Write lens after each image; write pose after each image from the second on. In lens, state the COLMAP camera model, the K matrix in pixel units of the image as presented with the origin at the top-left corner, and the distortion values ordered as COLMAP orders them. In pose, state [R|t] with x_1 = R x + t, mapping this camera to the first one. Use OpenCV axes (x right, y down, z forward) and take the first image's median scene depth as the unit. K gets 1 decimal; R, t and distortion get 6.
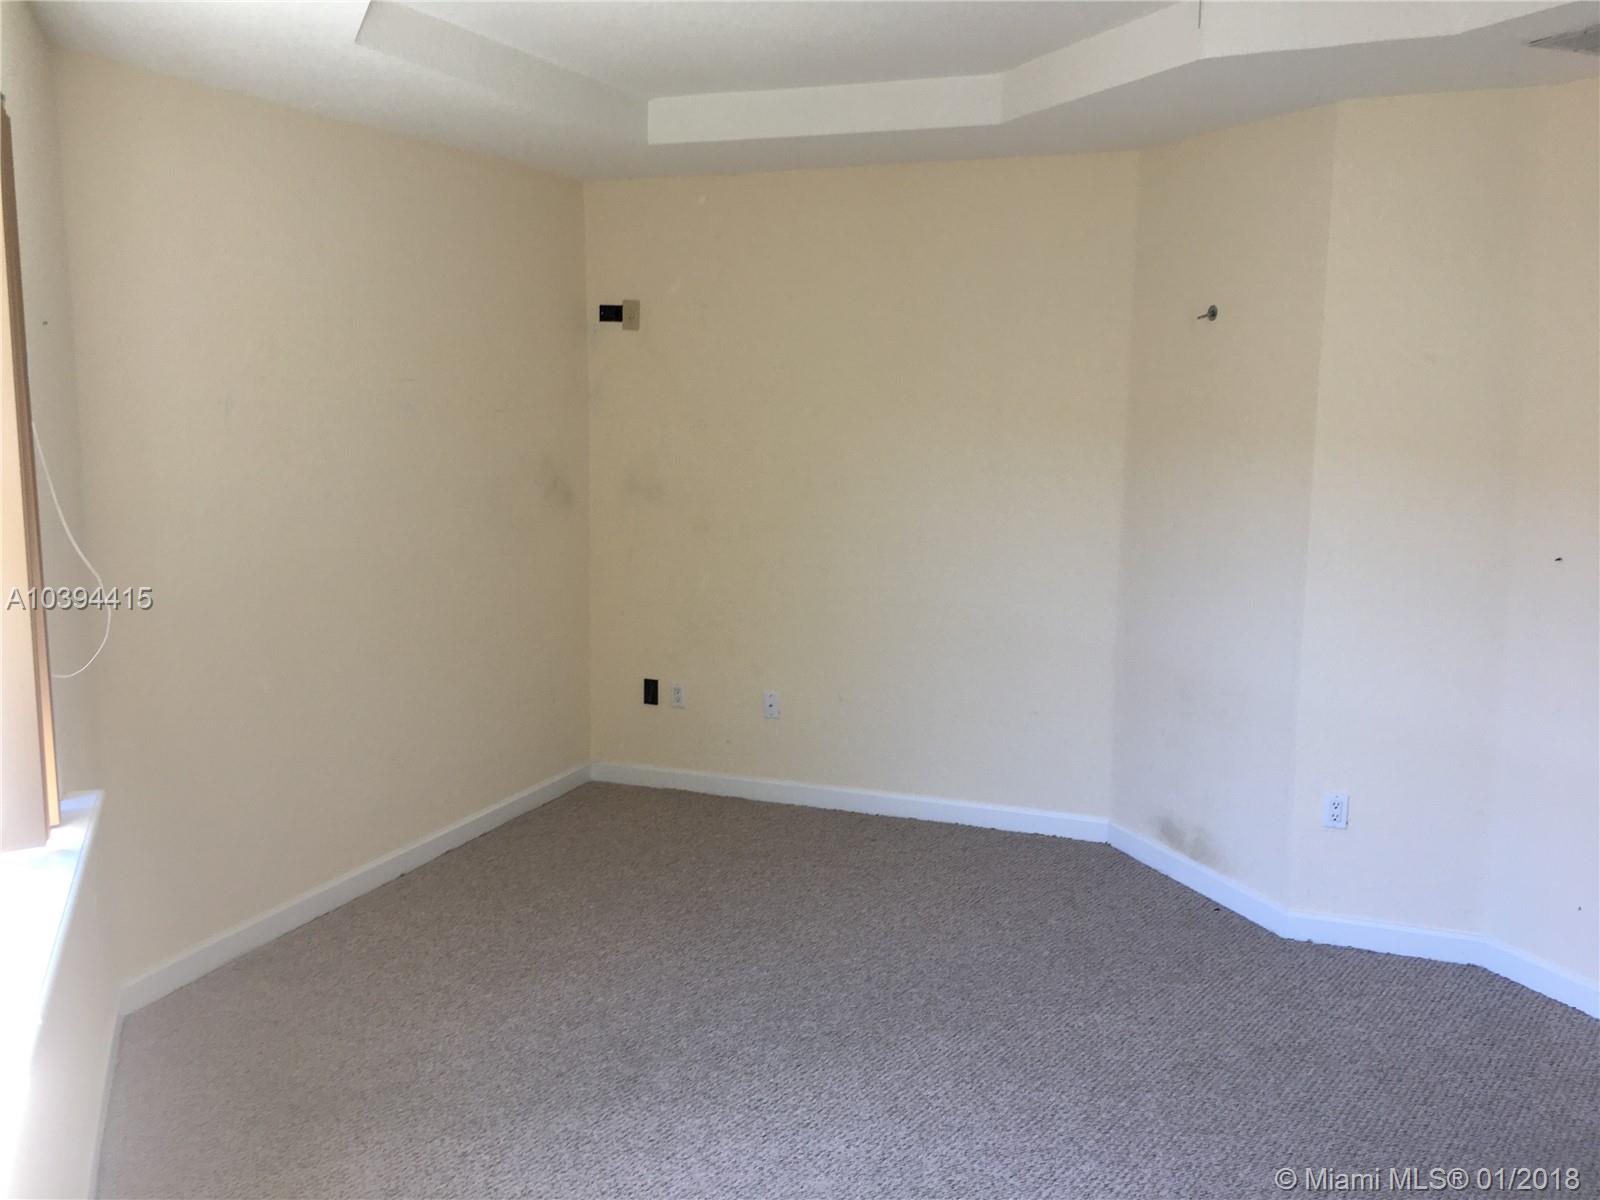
lens RADIAL K [[1360.3, 0, 790.2], [0, 1360.3, 588.3], [0, 0, 1]] dist [0.078918, -0.114611]
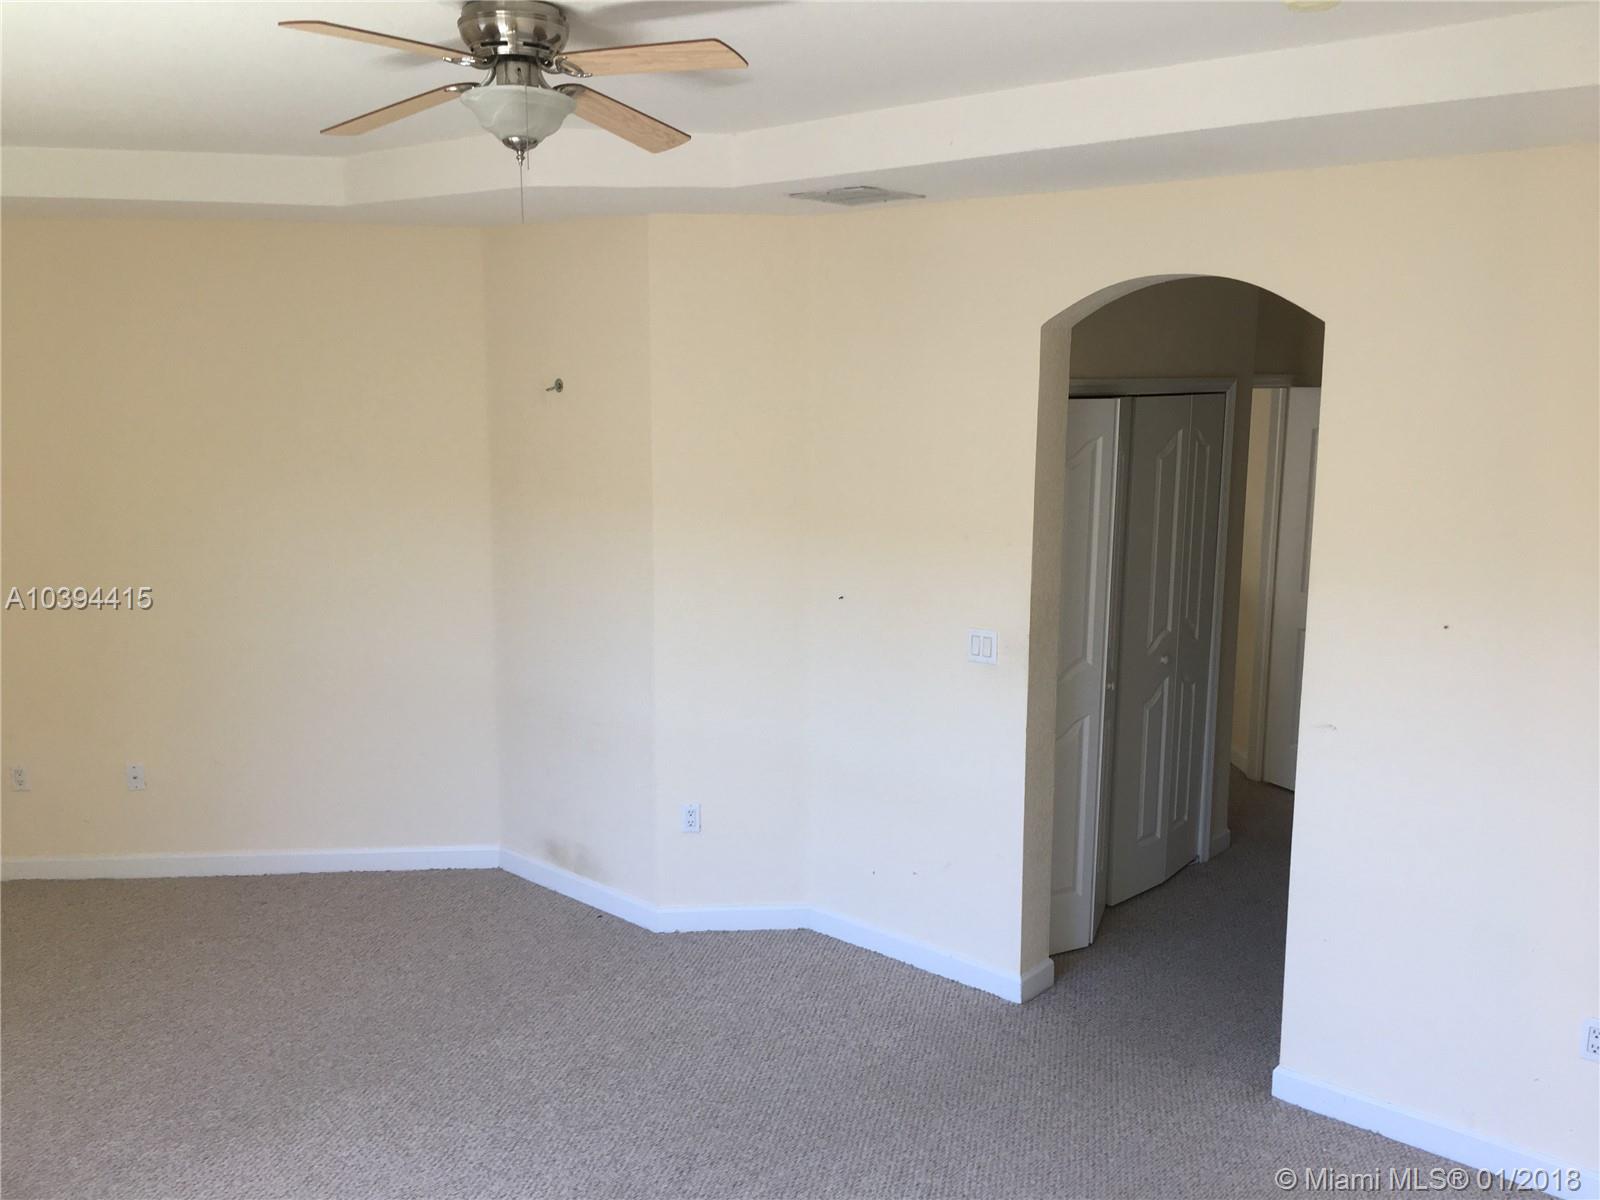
lens RADIAL K [[1360.3, 0, 793.1], [0, 1360.3, 600.5], [0, 0, 1]] dist [0.078918, -0.114611]
pose [[0.898575, -0.071494, 0.432957, -0.014231], [0.064162, 0.997441, 0.031543, -0.059192], [-0.434104, -0.000565, 0.900862, -0.089125]]
